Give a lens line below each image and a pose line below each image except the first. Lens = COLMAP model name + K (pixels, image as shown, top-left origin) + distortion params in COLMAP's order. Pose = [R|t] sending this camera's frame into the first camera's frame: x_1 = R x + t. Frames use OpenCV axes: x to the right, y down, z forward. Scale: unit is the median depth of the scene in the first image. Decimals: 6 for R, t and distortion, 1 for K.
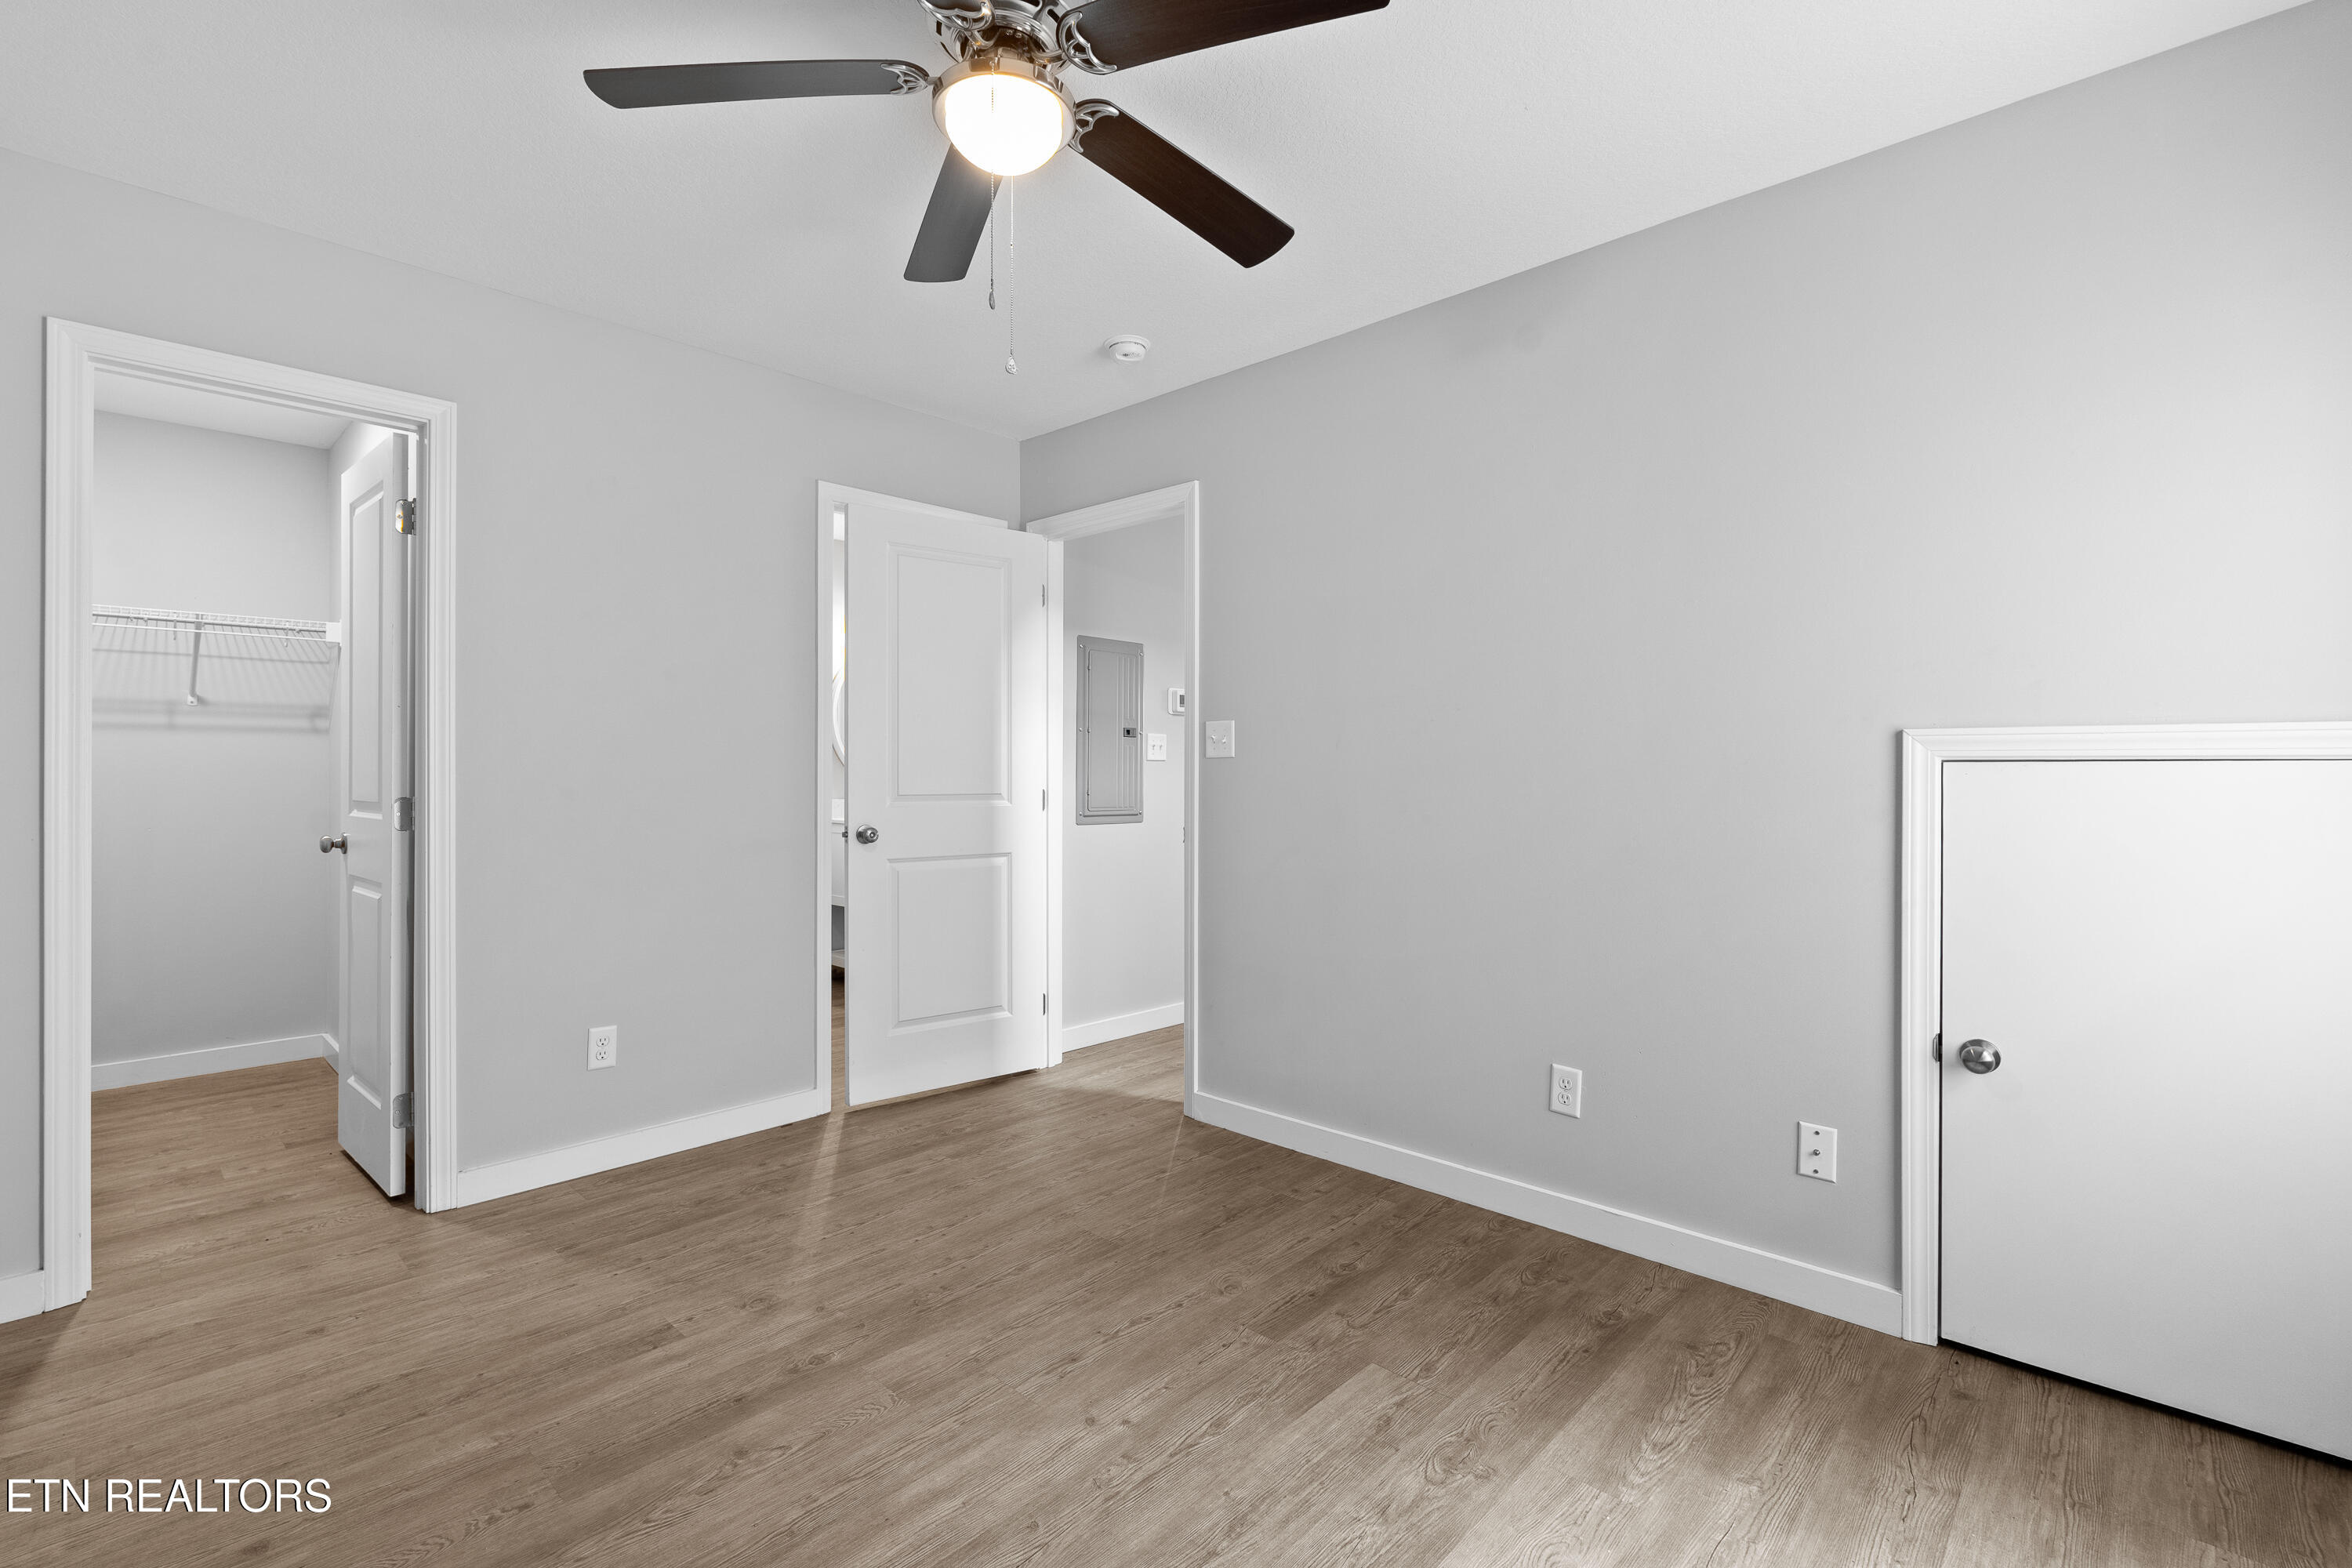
lens RADIAL K [[1030.9, 0, 1179.3], [0, 1030.9, 766.4], [0, 0, 1]] dist [-0.003185, -0.000670]
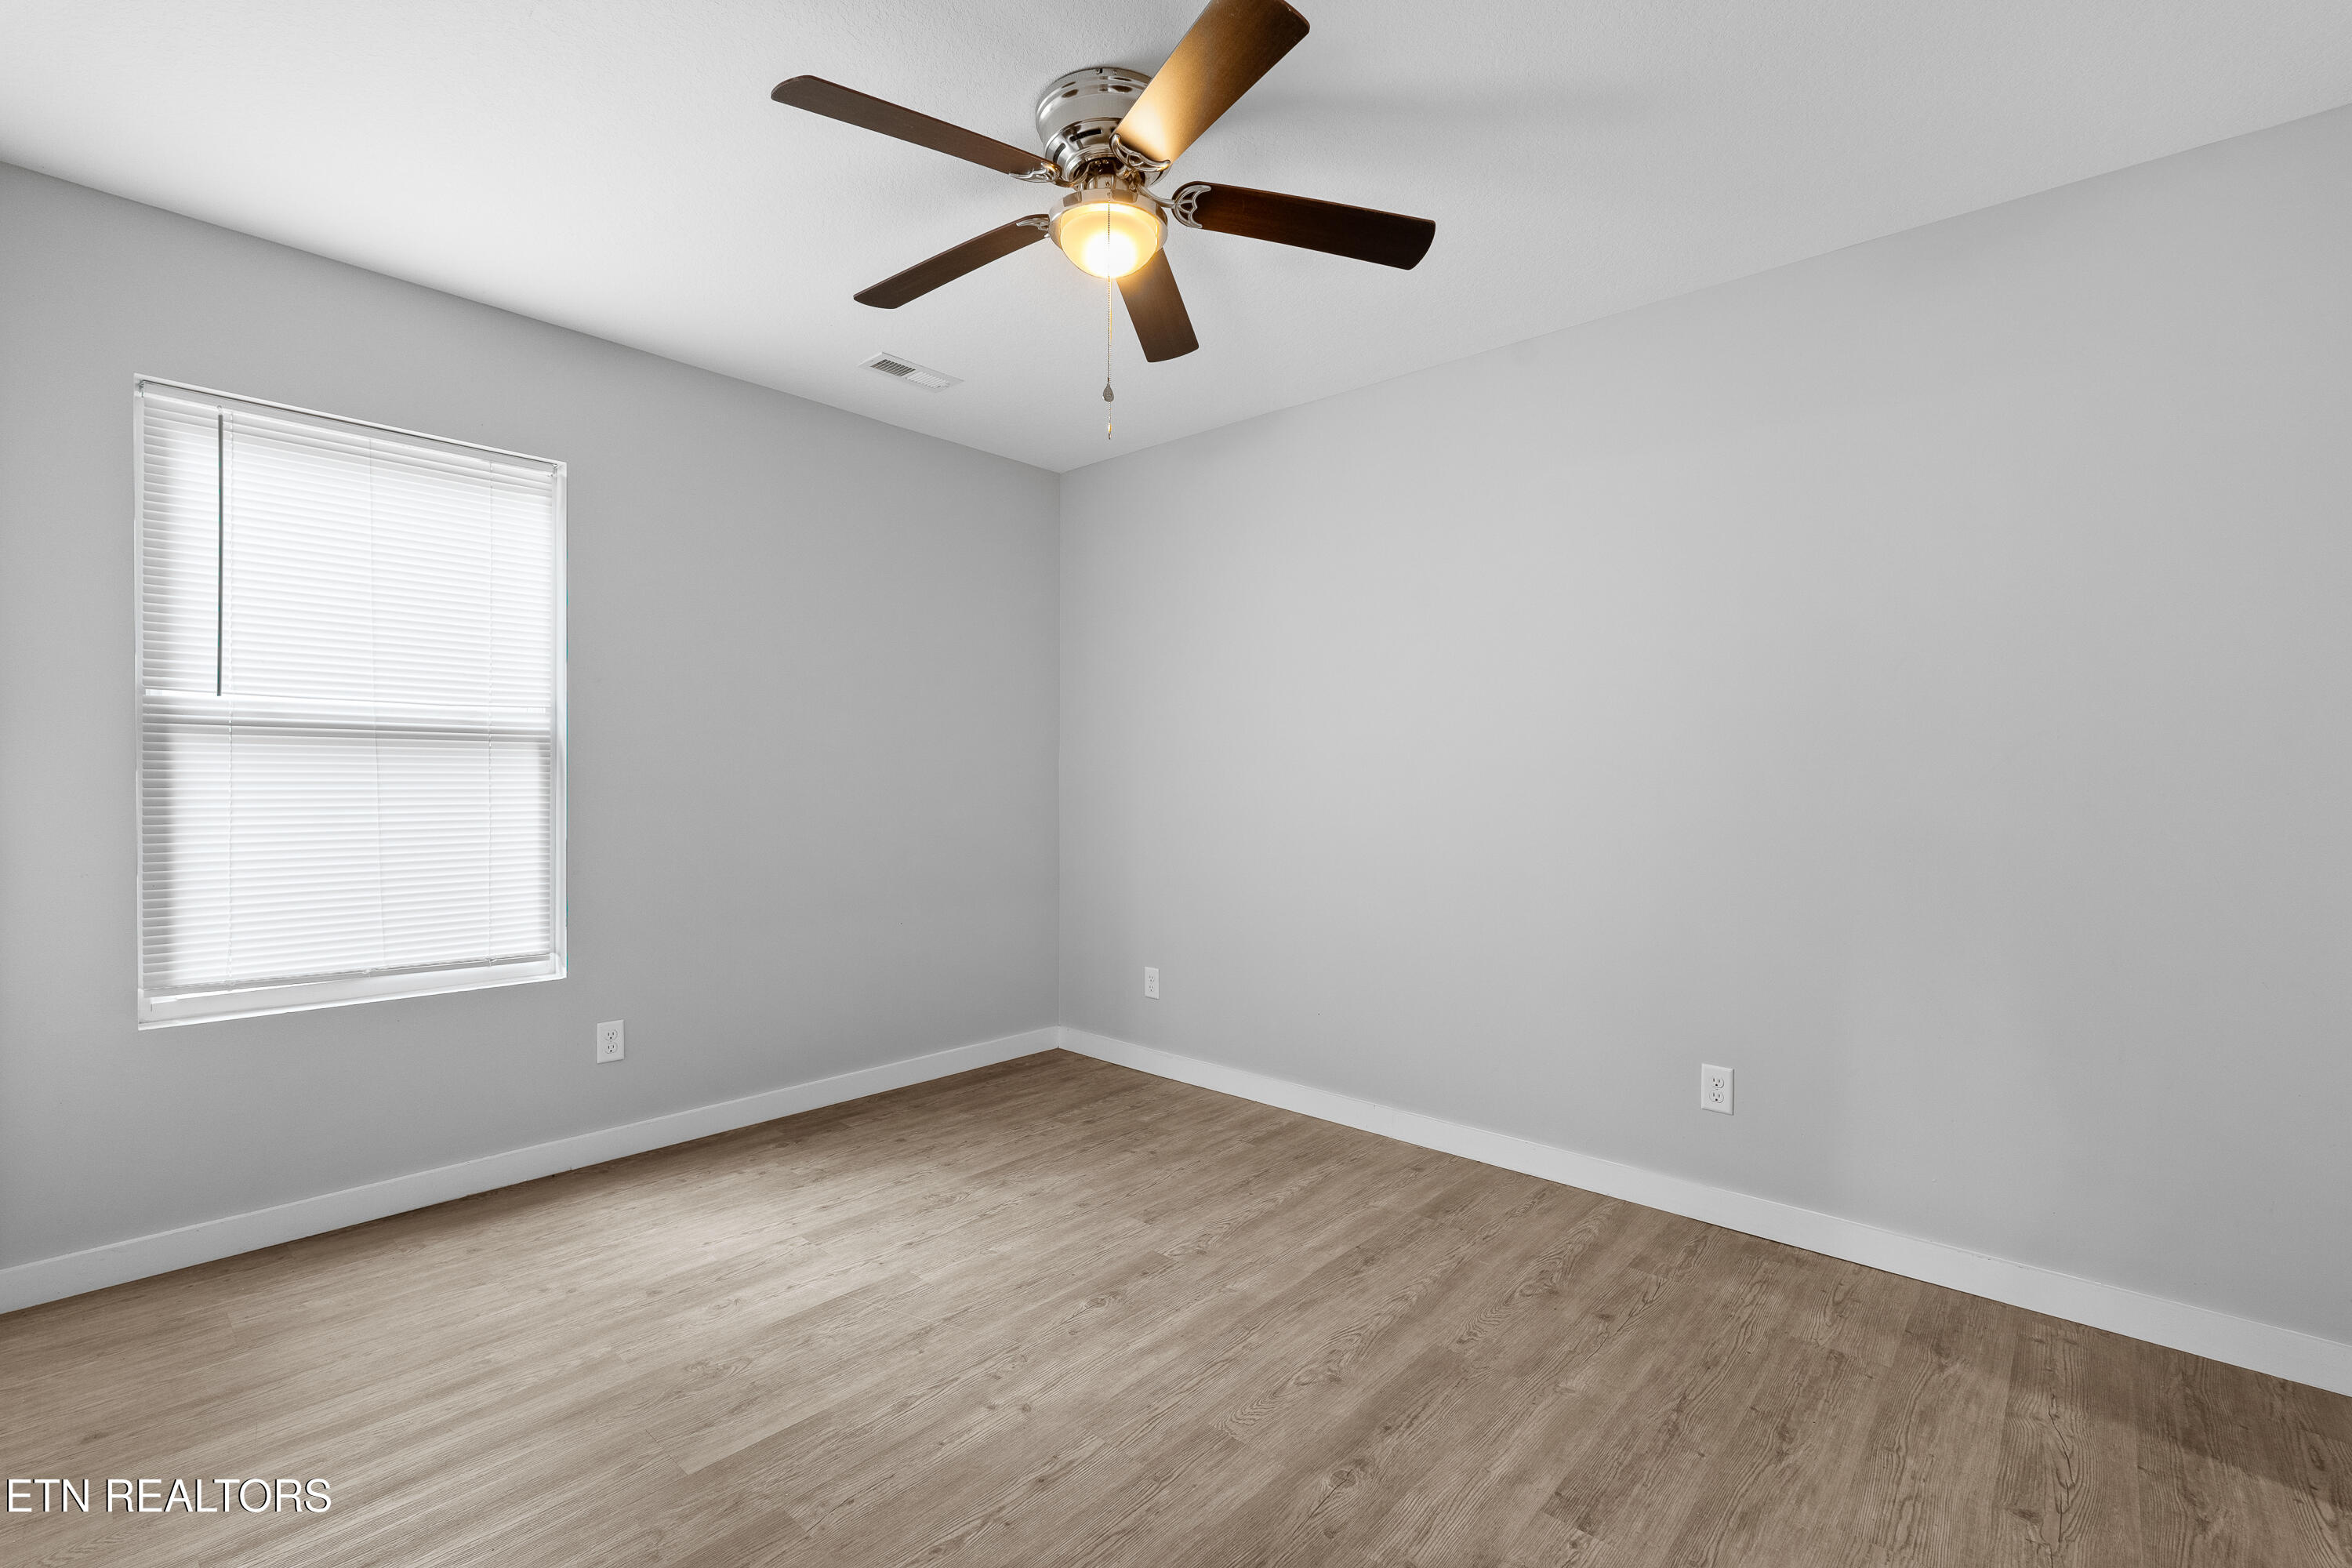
lens RADIAL K [[1030.9, 0, 1160.9], [0, 1030.9, 786.8], [0, 0, 1]] dist [-0.003185, -0.000670]
pose [[-0.999936, -0.009851, -0.005562, -0.204082], [-0.009874, 0.999943, 0.004076, 0.007907], [0.005522, 0.004130, -0.999976, 1.977017]]
